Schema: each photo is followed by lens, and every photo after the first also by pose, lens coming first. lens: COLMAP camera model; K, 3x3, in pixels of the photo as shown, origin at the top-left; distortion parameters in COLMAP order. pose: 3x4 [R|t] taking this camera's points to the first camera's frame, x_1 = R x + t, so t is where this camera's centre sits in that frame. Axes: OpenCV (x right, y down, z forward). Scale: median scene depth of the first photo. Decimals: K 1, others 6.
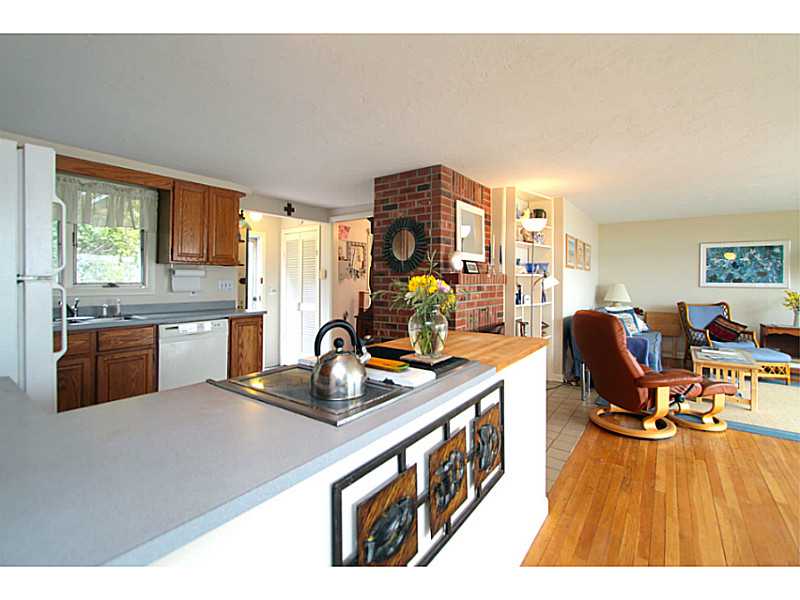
lens RADIAL K [[371.3, 0, 420.1], [0, 371.3, 291.2], [0, 0, 1]] dist [-0.008236, -0.001153]
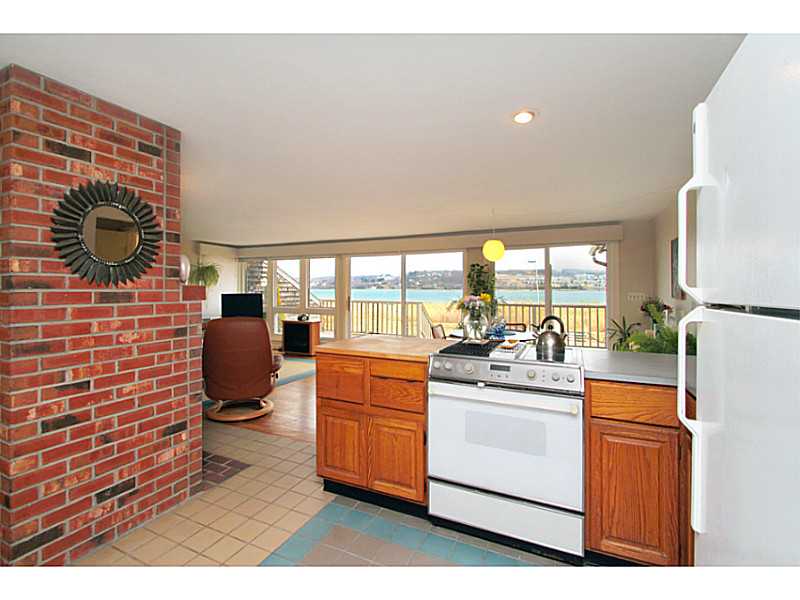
lens RADIAL K [[371.3, 0, 399.0], [0, 371.3, 292.5], [0, 0, 1]] dist [-0.008236, -0.001153]
pose [[-0.171726, -0.018291, 0.984975, -0.587775], [0.011608, 0.999721, 0.020588, -0.037294], [-0.985076, 0.014969, -0.171466, 0.589050]]
